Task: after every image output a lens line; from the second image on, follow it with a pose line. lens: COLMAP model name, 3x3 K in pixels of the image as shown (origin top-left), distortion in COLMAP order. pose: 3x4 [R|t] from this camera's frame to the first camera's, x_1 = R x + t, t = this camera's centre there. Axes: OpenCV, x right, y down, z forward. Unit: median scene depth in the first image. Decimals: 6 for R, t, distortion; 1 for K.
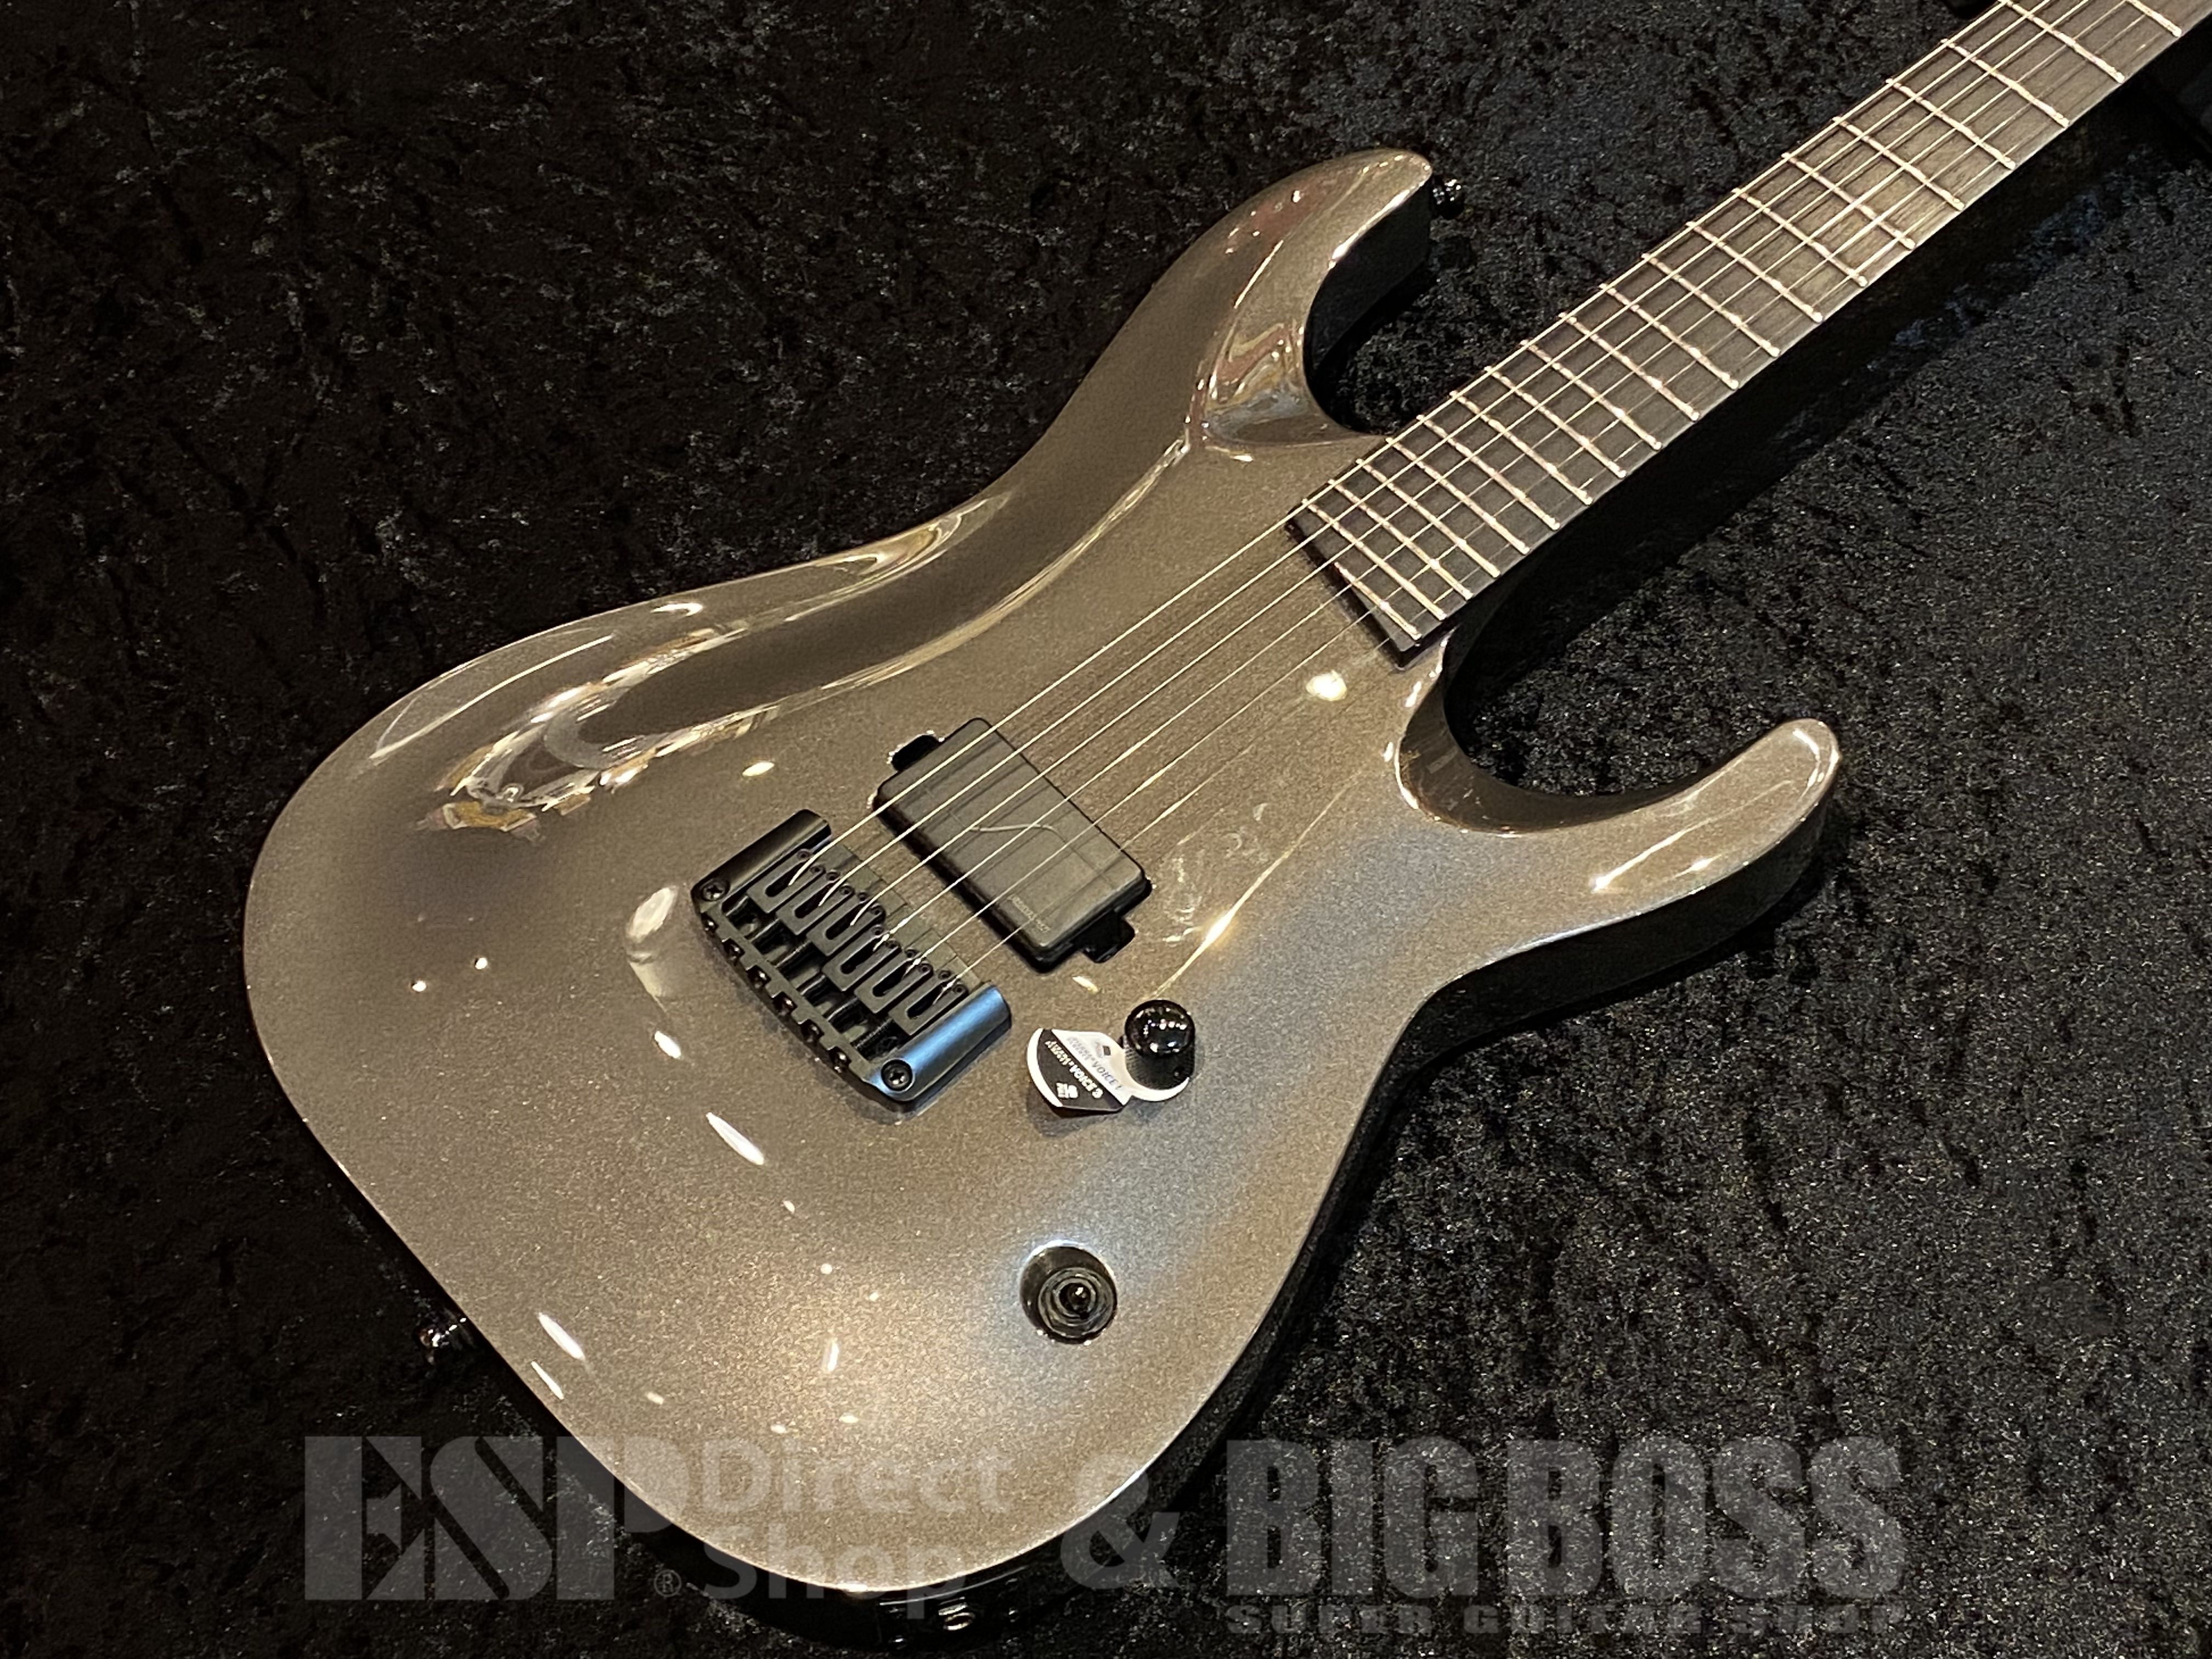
lens RADIAL K [[3444.2, 0, 1106.0], [0, 3444.2, 829.5], [0, 0, 1]] dist [0.022855, -0.092778]
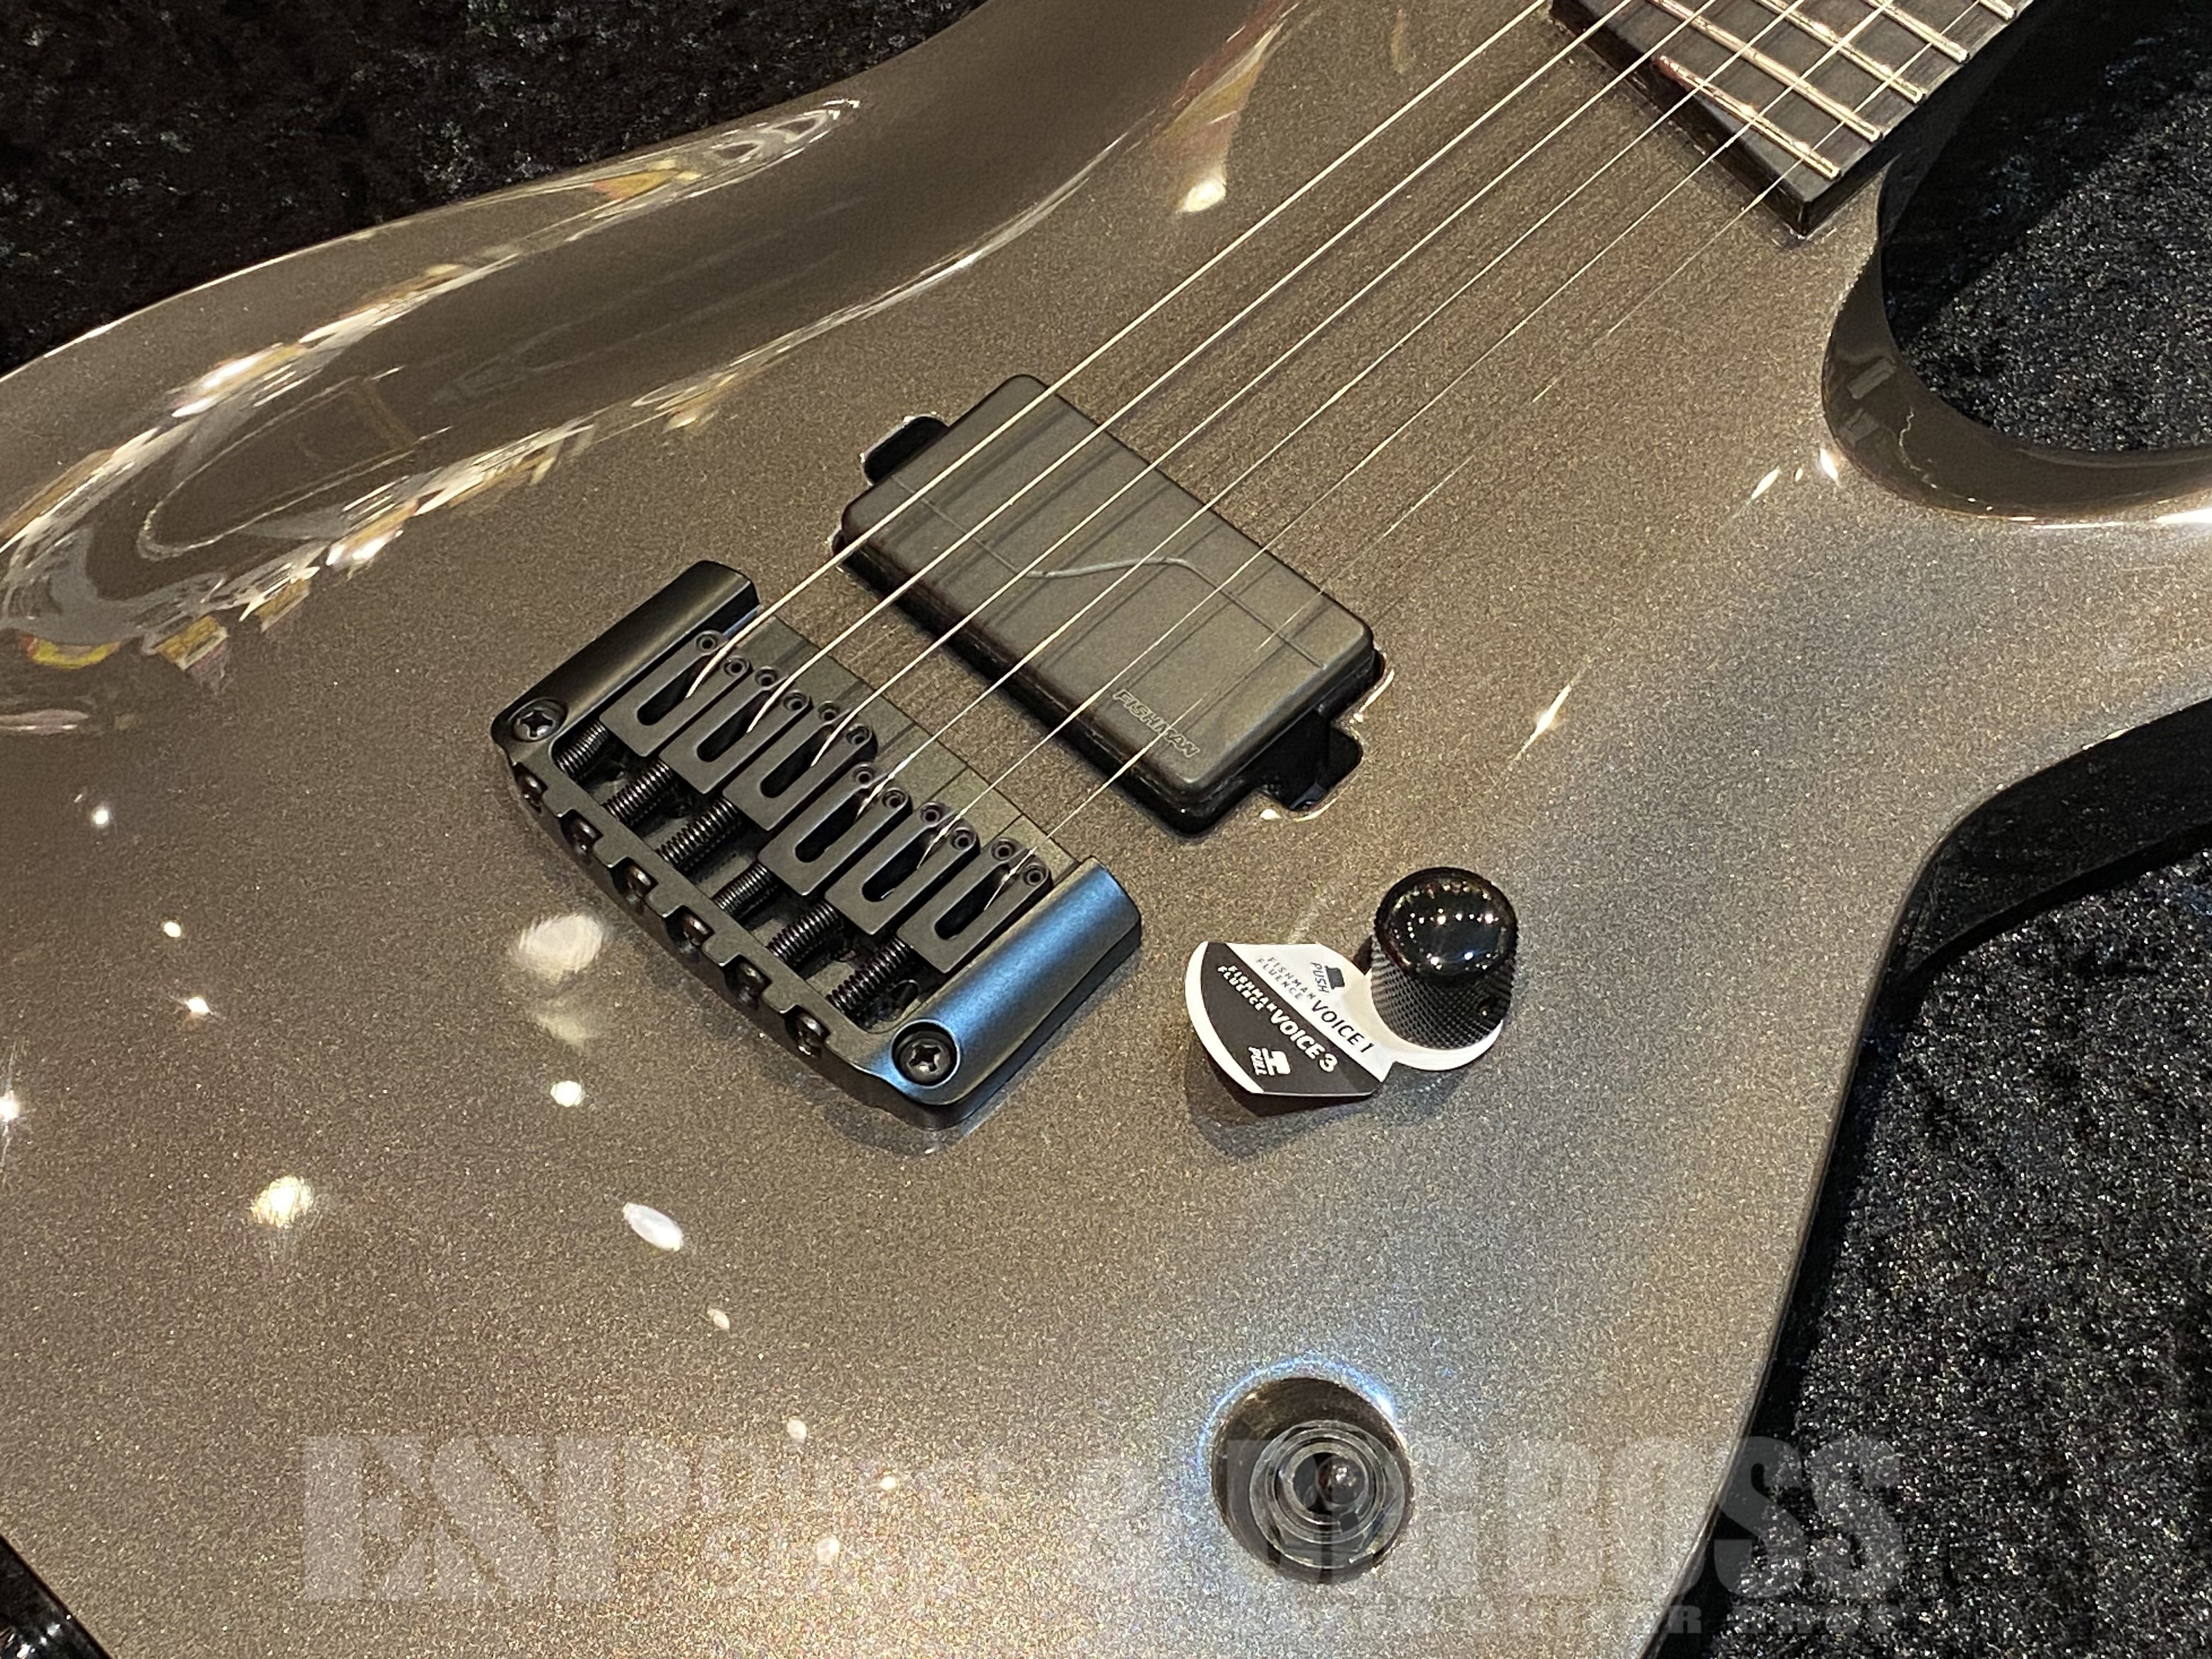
lens RADIAL K [[3444.2, 0, 1106.0], [0, 3444.2, 829.5], [0, 0, 1]] dist [0.022855, -0.092778]
pose [[0.997430, -0.067958, 0.022694, -0.042442], [0.068064, 0.997673, -0.003950, 0.041631], [-0.022373, 0.005484, 0.999735, 0.489848]]
